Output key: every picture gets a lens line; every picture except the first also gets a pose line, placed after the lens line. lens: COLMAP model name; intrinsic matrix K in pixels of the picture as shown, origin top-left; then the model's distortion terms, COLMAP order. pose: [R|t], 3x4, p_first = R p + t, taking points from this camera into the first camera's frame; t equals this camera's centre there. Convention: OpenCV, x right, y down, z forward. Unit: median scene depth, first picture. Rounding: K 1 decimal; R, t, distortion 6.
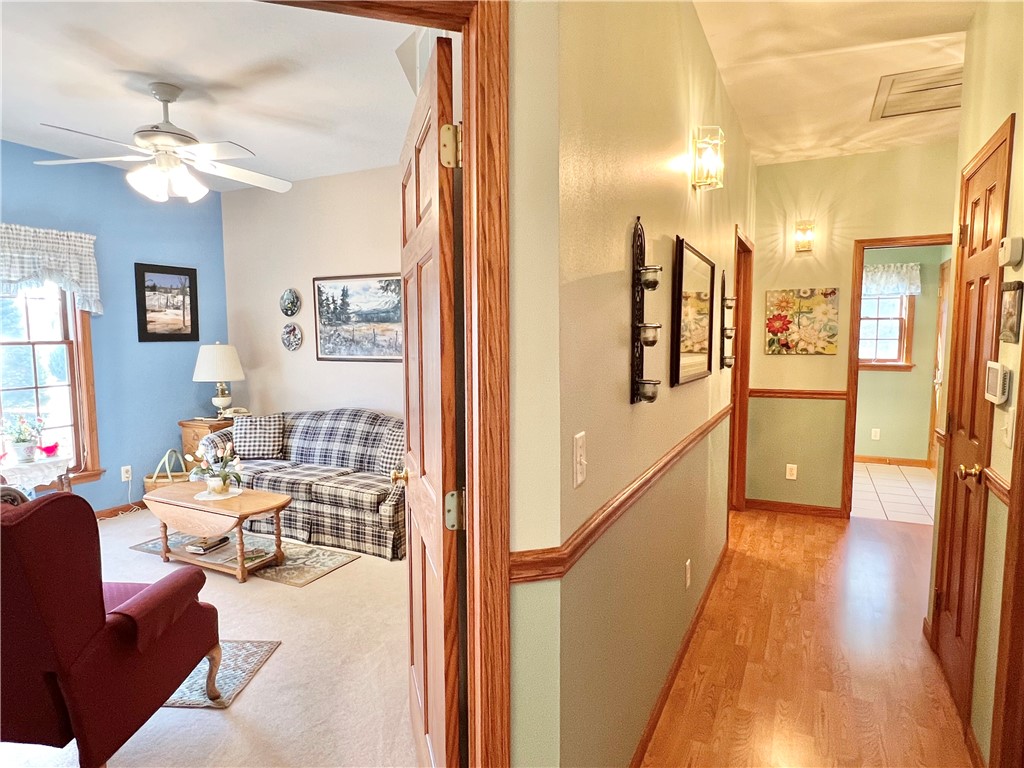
lens RADIAL K [[603.3, 0, 511.2], [0, 603.3, 389.2], [0, 0, 1]] dist [0.000036, -0.003040]
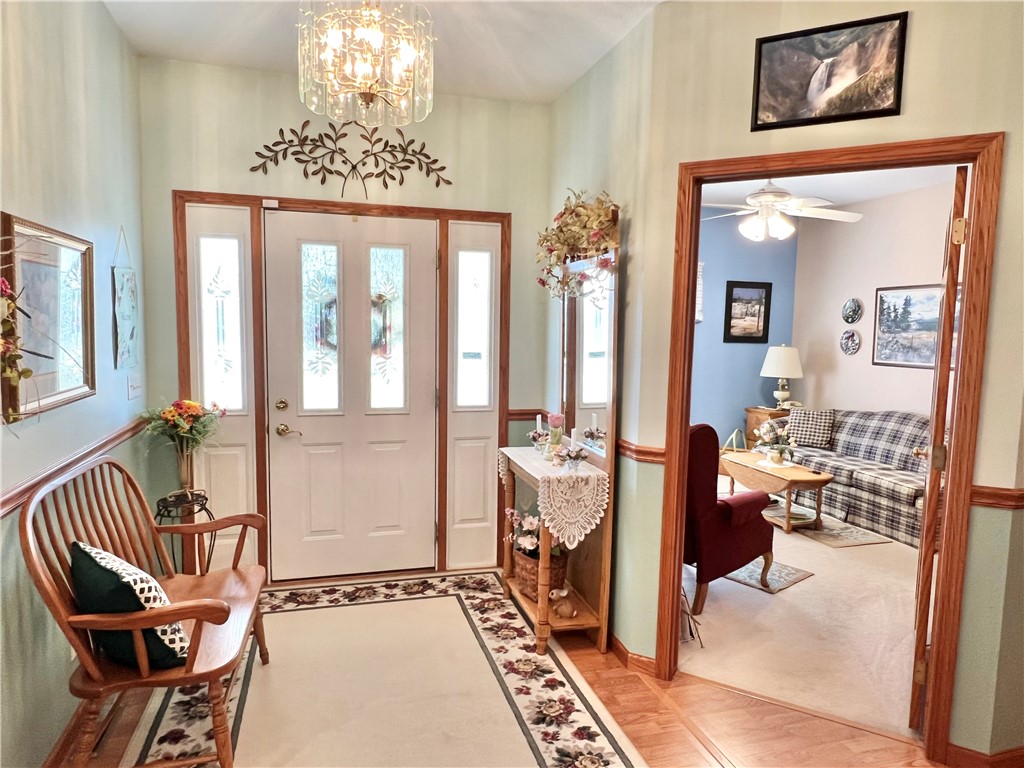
lens RADIAL K [[655.1, 0, 509.0], [0, 655.1, 391.6], [0, 0, 1]] dist [-0.003274, -0.008380]
pose [[0.673898, 0.088126, -0.733550, 0.108424], [-0.092121, 0.995135, 0.034922, 0.020288], [0.733059, 0.044042, 0.678738, -0.282704]]
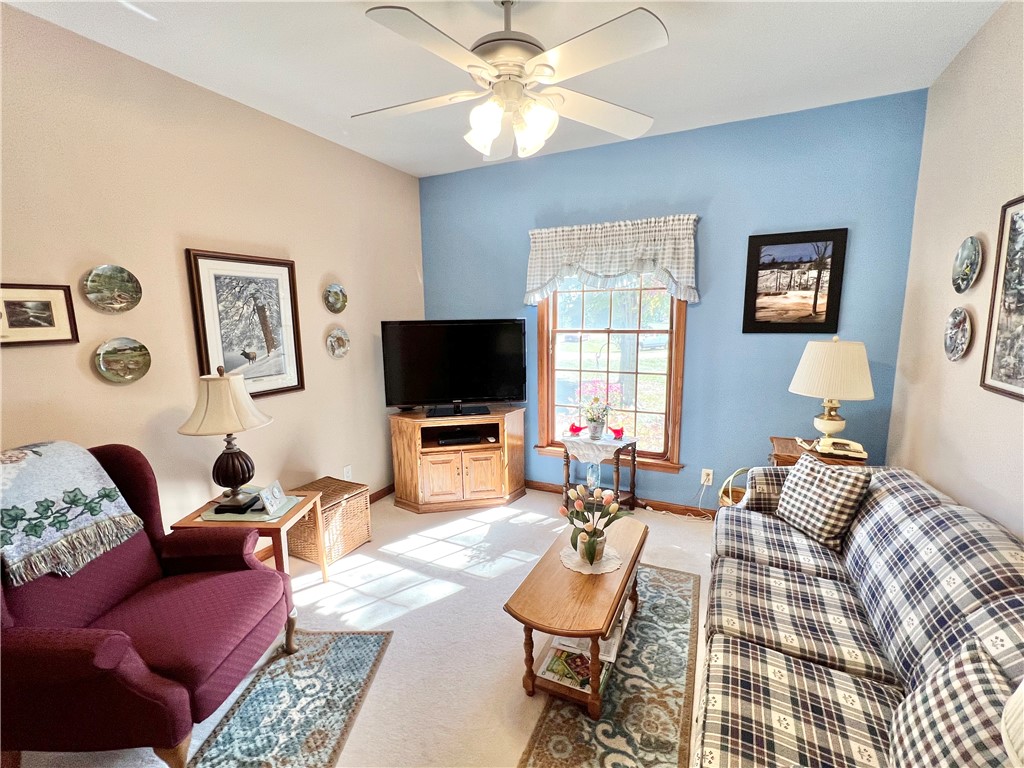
lens RADIAL K [[453.4, 0, 511.6], [0, 453.4, 385.7], [0, 0, 1]] dist [0.003350, 0.000486]
pose [[0.011874, 0.161114, -0.986864, 0.014174], [-0.075525, 0.984259, 0.159781, -0.085058], [0.997073, 0.072635, 0.023855, 0.688798]]
